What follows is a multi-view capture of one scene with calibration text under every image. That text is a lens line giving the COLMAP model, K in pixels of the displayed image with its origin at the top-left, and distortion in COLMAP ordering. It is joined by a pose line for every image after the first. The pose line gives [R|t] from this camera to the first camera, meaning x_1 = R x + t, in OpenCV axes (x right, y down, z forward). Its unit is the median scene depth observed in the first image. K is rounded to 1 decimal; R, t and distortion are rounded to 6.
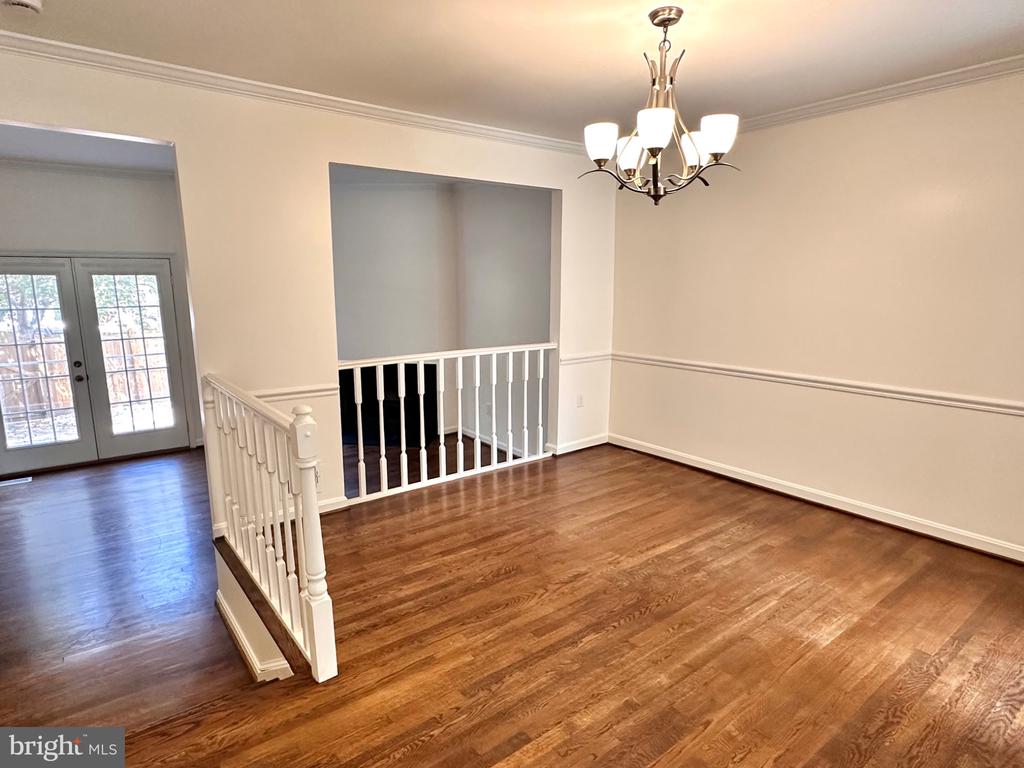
lens RADIAL K [[568.3, 0, 493.5], [0, 568.3, 389.7], [0, 0, 1]] dist [0.003846, -0.000208]
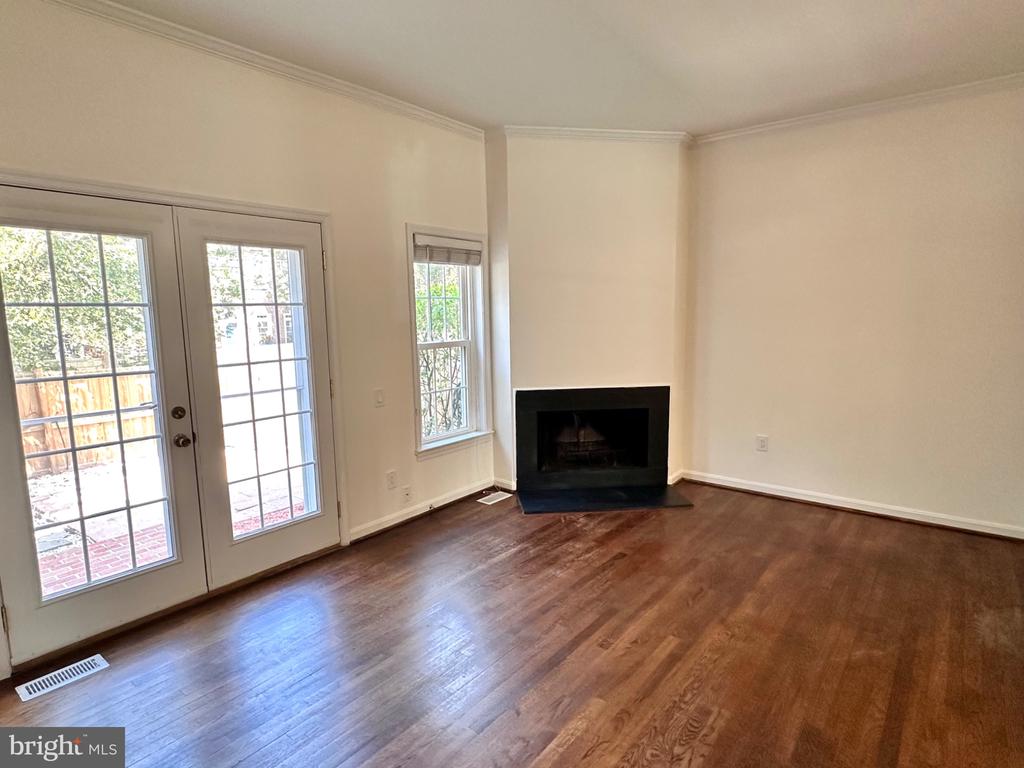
lens RADIAL K [[568.3, 0, 515.7], [0, 568.3, 388.4], [0, 0, 1]] dist [0.003846, -0.000208]
pose [[0.967667, -0.048556, 0.247513, -0.953278], [0.062460, 0.996862, -0.048632, -0.038709], [-0.244375, 0.062520, 0.967663, 0.719008]]
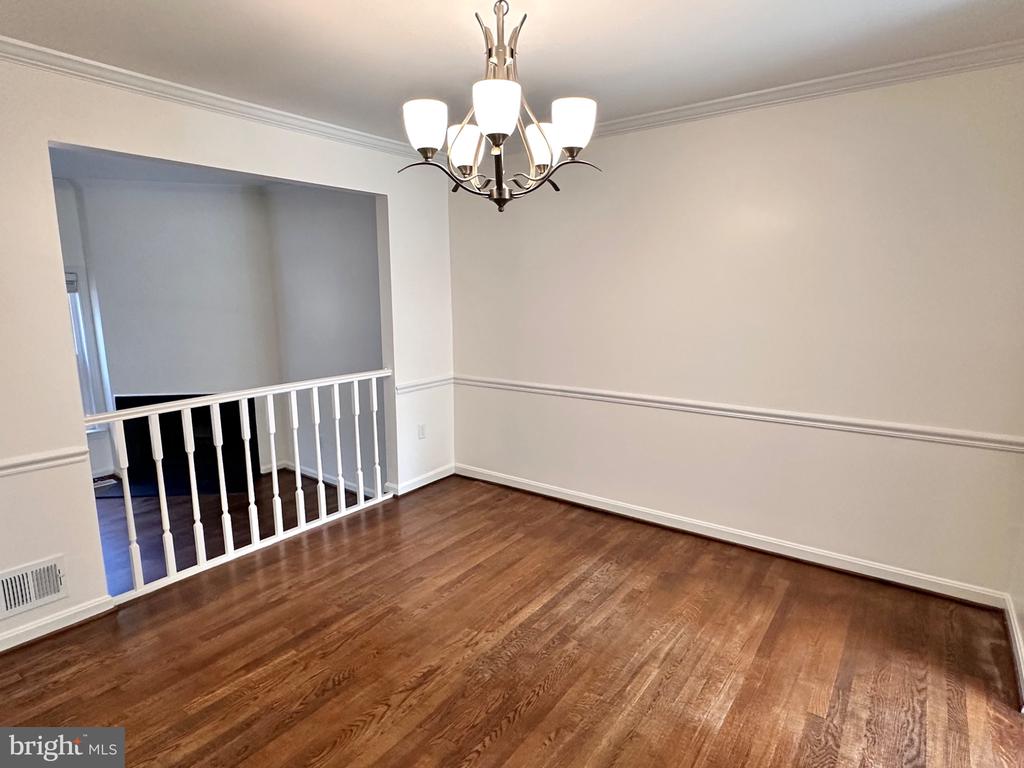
lens RADIAL K [[568.3, 0, 485.3], [0, 568.3, 374.1], [0, 0, 1]] dist [0.003846, -0.000208]
pose [[0.965112, -0.045709, 0.257818, 0.033788], [0.056852, 0.997736, -0.035929, -0.047110], [-0.255592, 0.049333, 0.965525, 0.165327]]
